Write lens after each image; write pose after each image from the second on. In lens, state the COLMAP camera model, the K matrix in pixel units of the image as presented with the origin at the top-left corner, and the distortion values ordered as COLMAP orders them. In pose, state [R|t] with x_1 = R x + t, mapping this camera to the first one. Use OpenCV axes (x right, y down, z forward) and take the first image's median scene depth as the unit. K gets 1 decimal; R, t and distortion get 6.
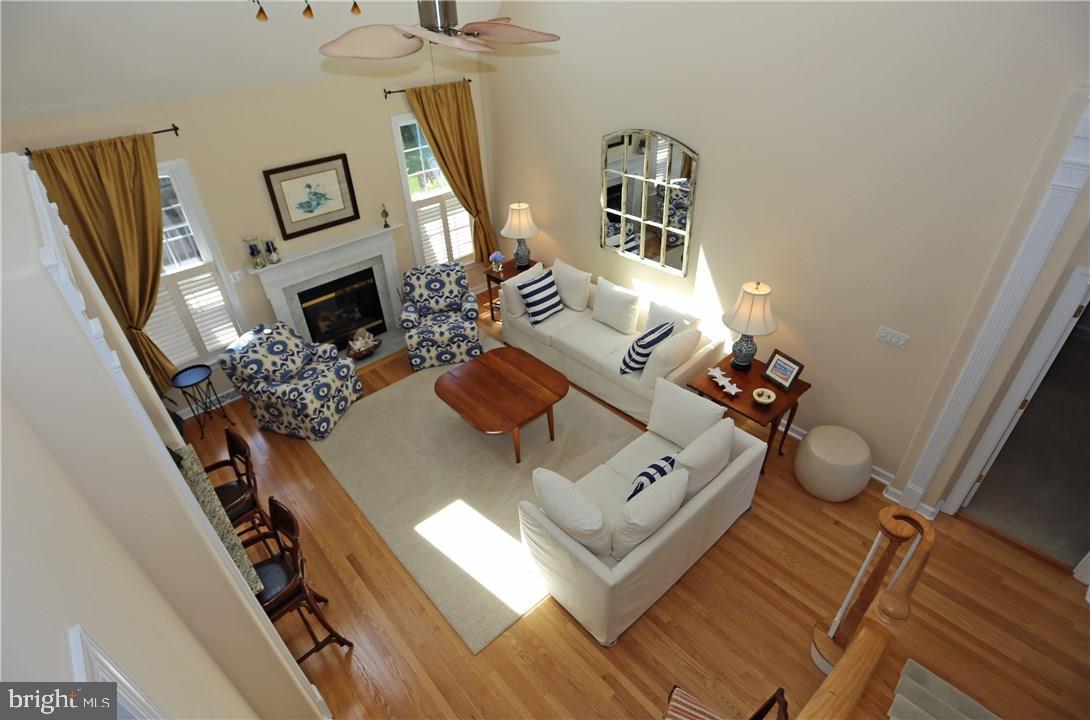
lens RADIAL K [[539.2, 0, 545.0], [0, 539.2, 360.0], [0, 0, 1]] dist [-0.042401, 0.000043]
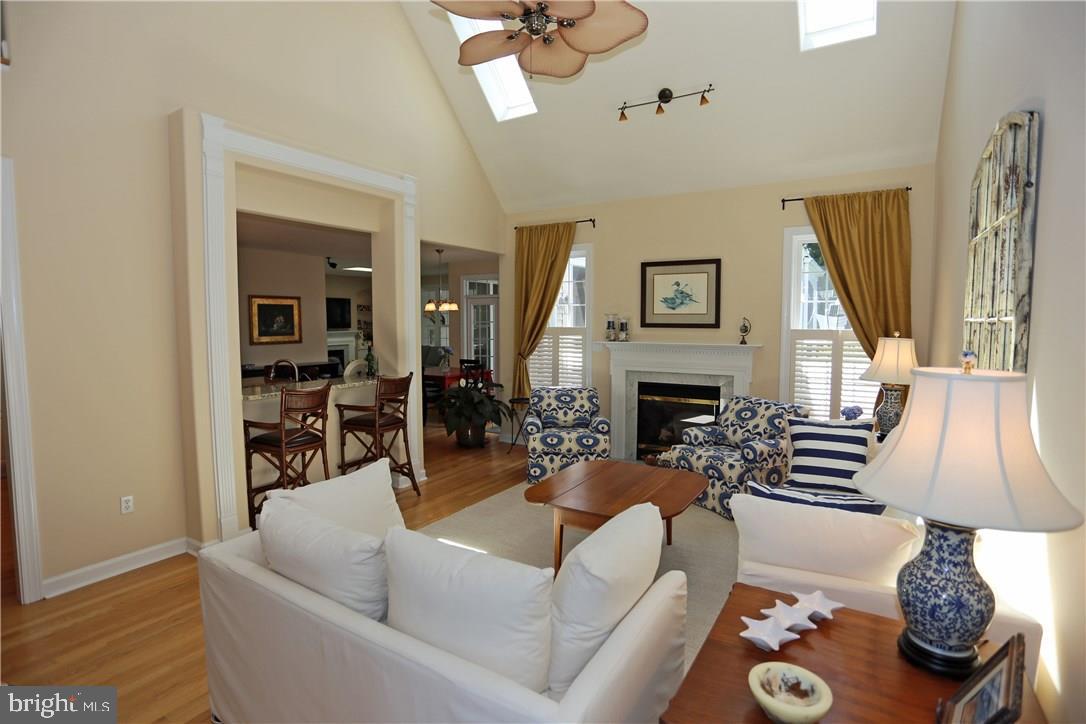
lens RADIAL K [[531.4, 0, 543.0], [0, 531.4, 362.0], [0, 0, 1]] dist [-0.087311, 0.041977]
pose [[0.287622, 0.117150, -0.950552, 0.464758], [-0.551785, 0.831490, -0.064484, 0.010033], [0.782820, 0.543048, 0.303796, 0.555045]]
